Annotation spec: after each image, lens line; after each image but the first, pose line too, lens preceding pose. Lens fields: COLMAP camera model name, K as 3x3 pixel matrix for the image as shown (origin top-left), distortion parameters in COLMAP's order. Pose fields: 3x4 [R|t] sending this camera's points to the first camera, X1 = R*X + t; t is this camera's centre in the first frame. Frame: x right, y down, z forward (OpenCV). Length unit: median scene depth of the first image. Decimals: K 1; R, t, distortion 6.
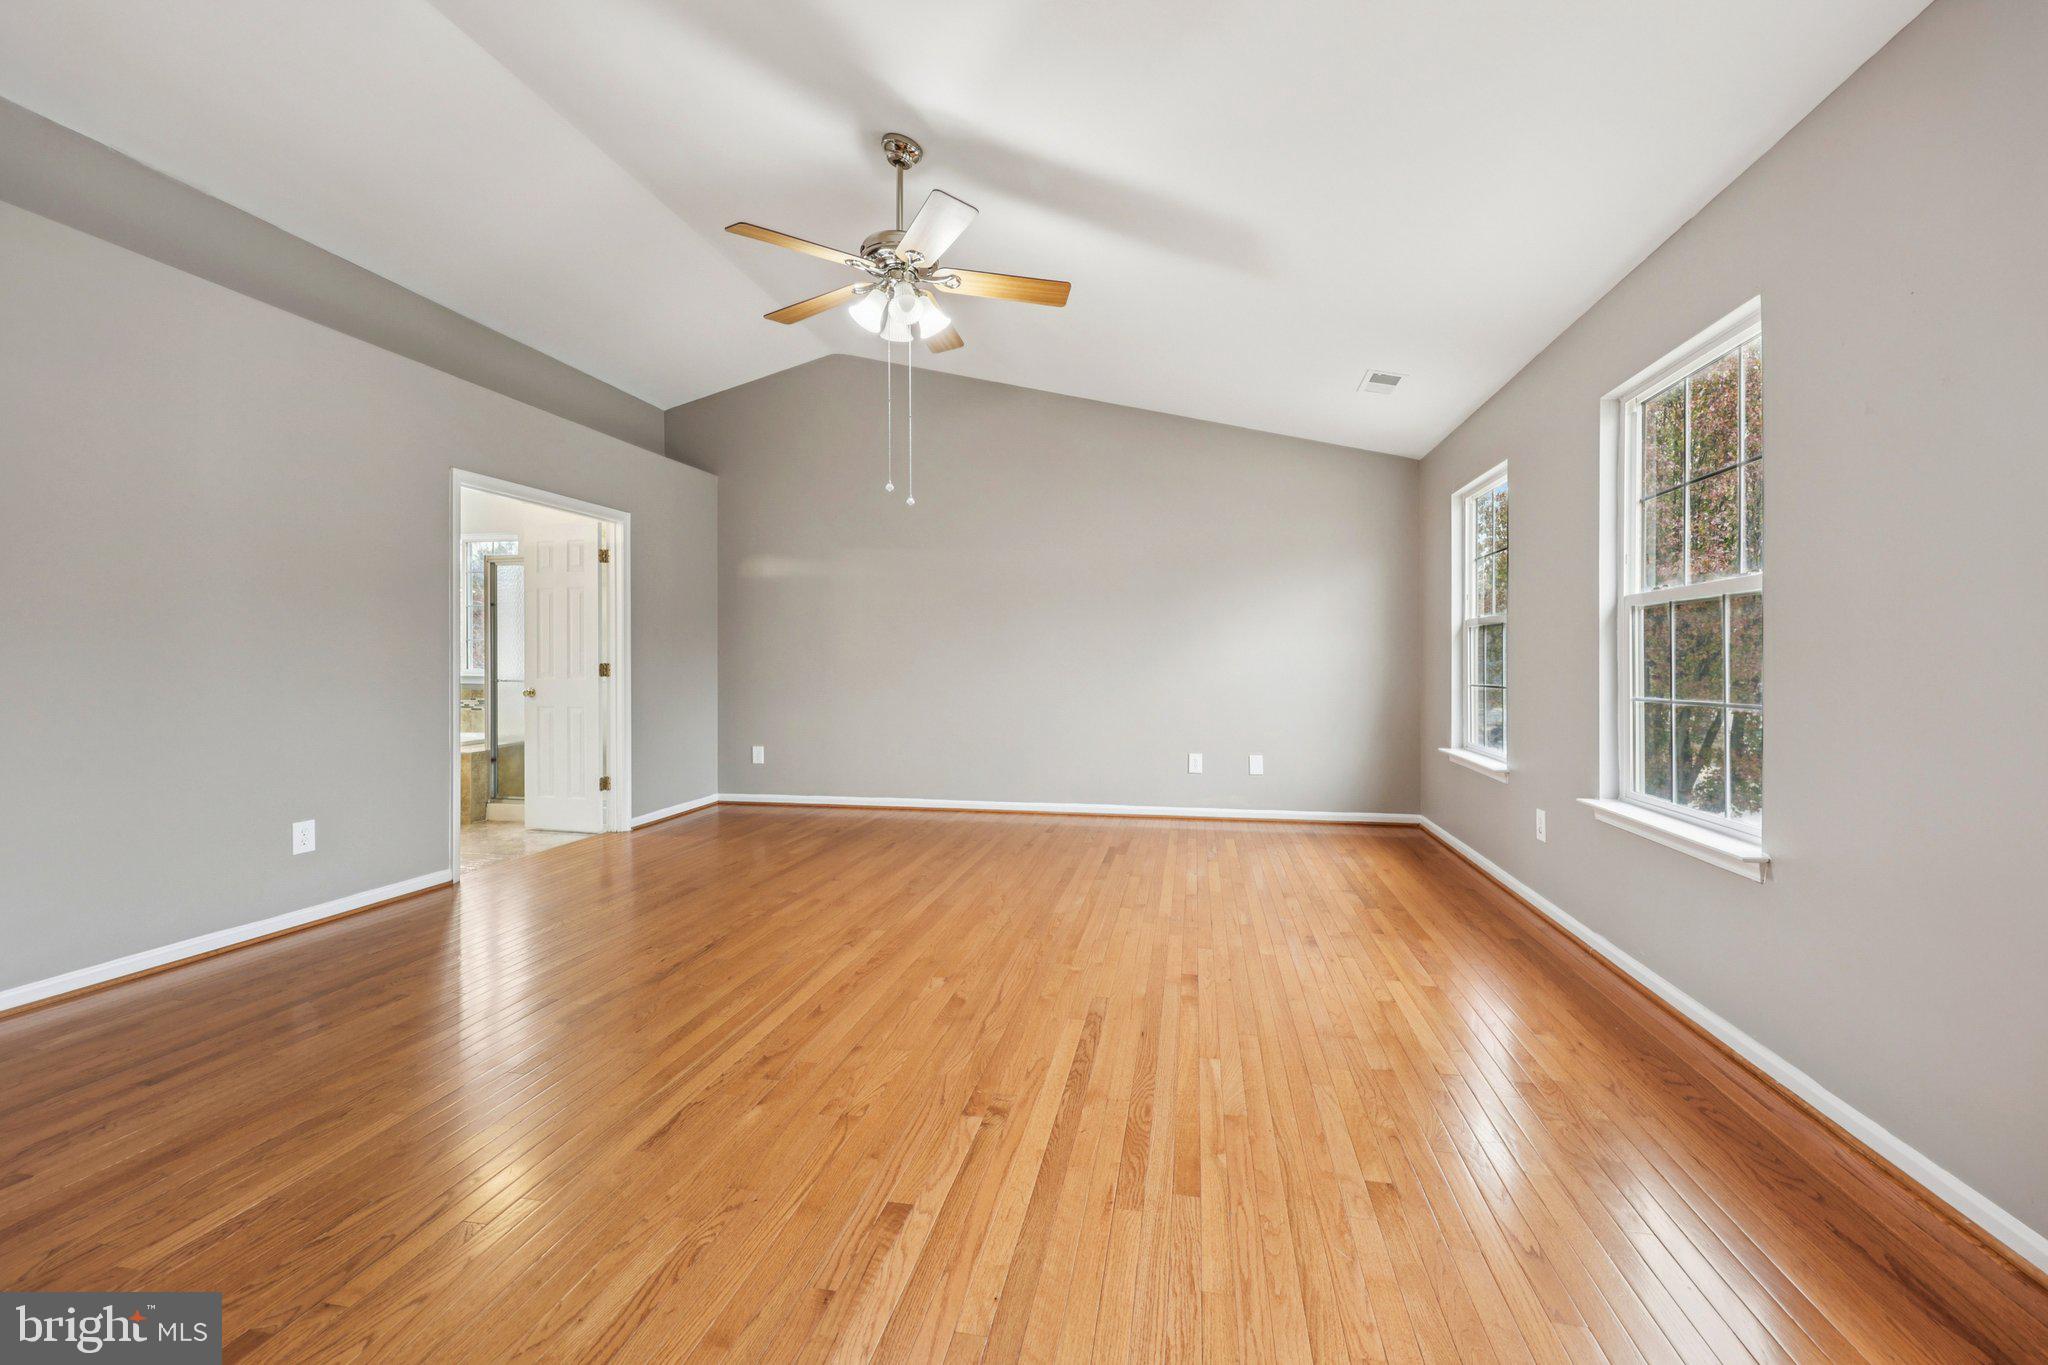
lens RADIAL K [[828.5, 0, 1031.1], [0, 828.5, 674.1], [0, 0, 1]] dist [-0.000155, 0.000606]
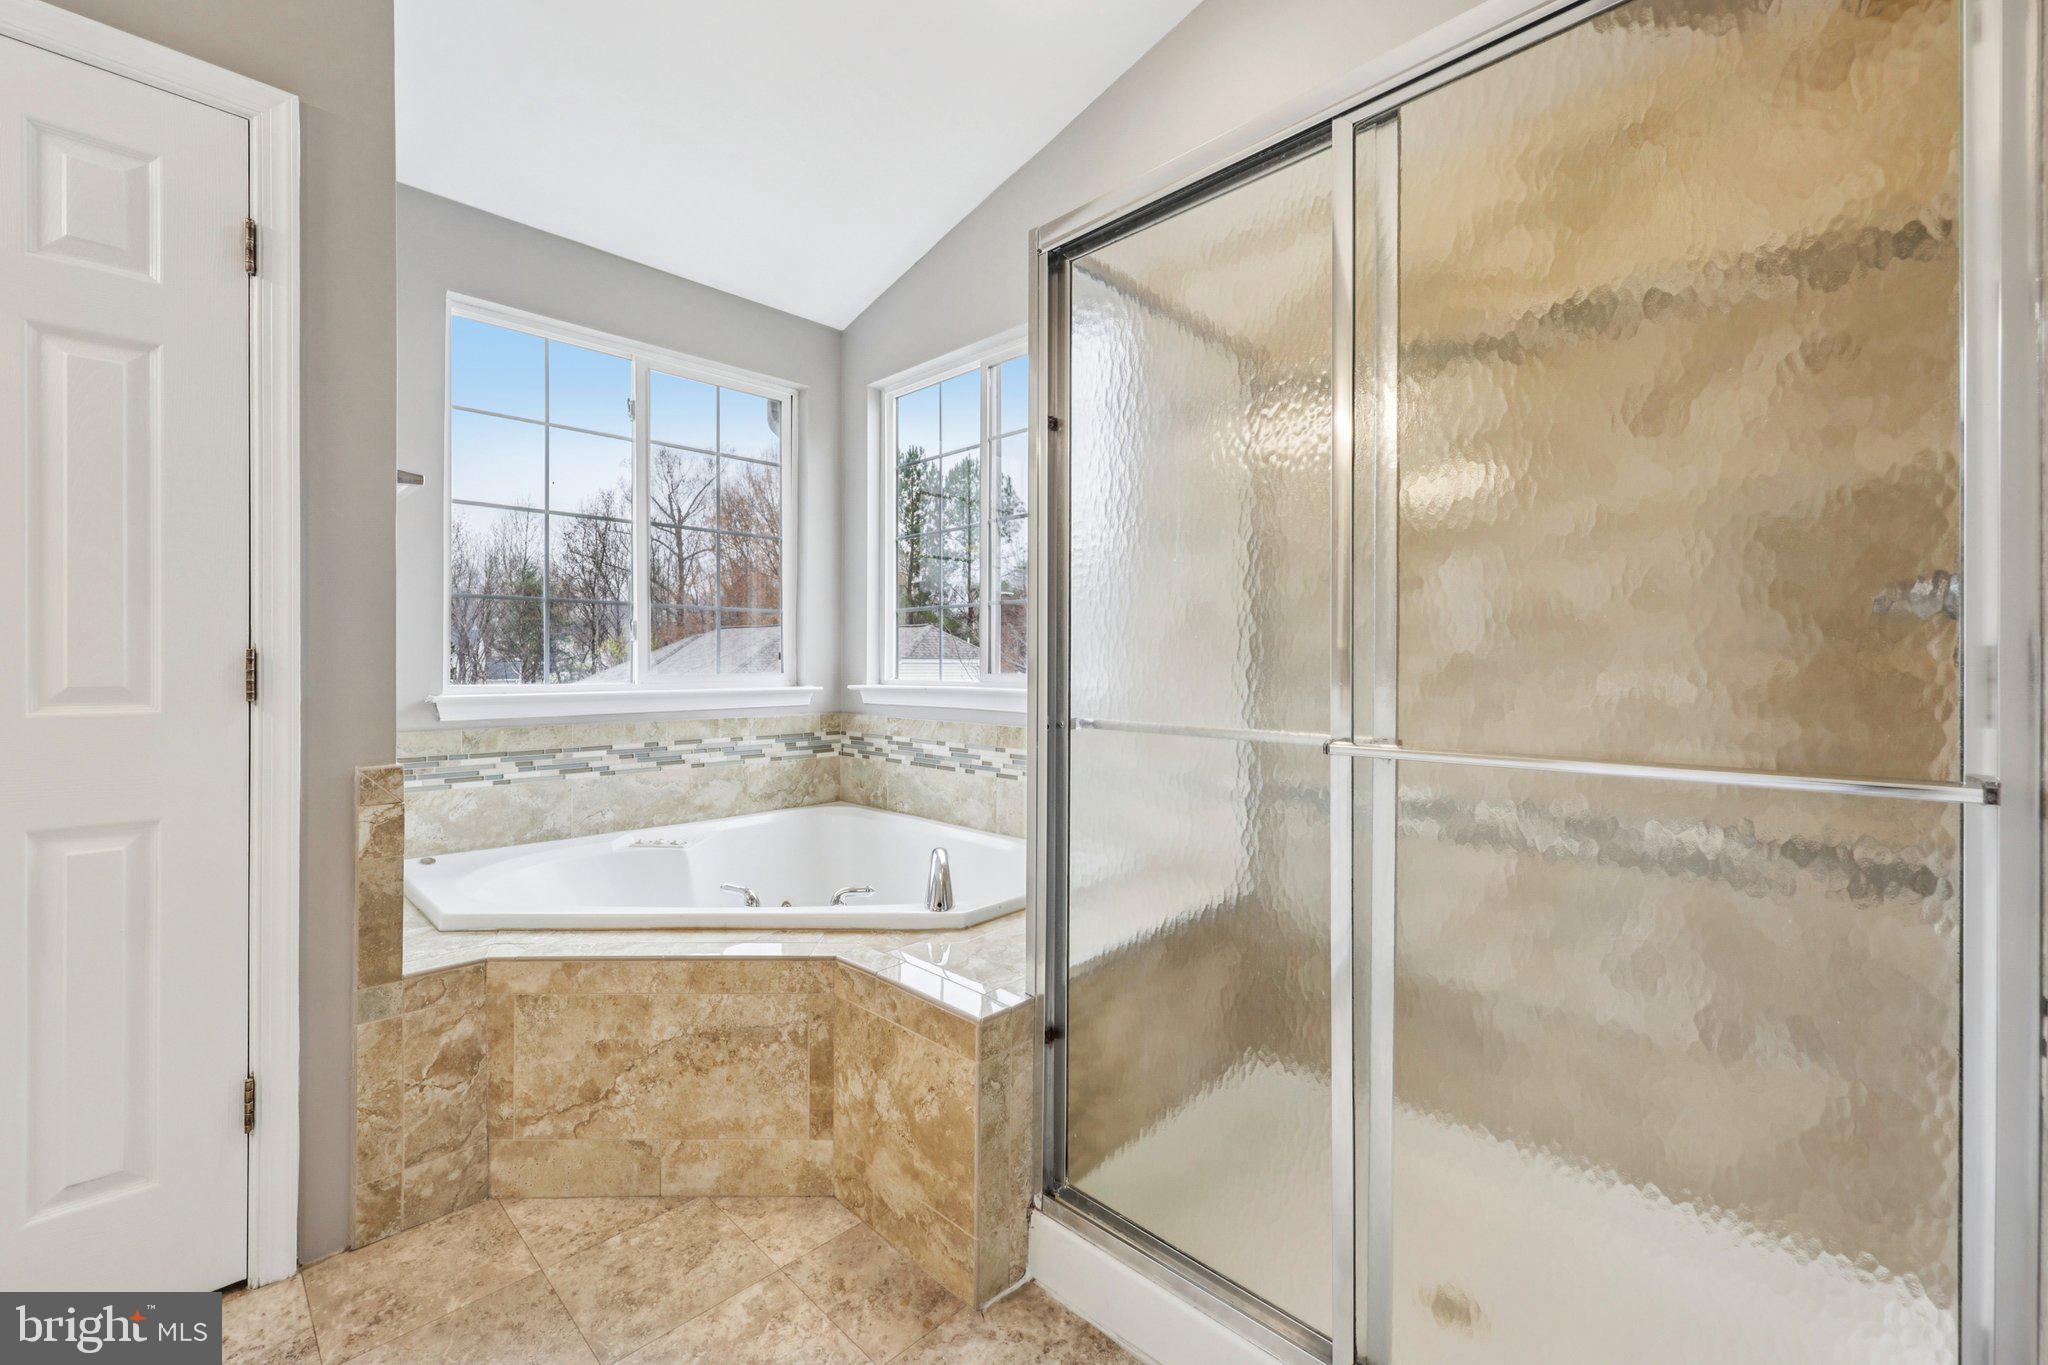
lens RADIAL K [[828.5, 0, 1025.5], [0, 828.5, 672.9], [0, 0, 1]] dist [-0.000155, 0.000606]
pose [[0.837978, 0.005871, -0.545673, -0.521651], [-0.010664, 0.999927, -0.005617, -0.007231], [0.545600, 0.010526, 0.837980, 0.787408]]
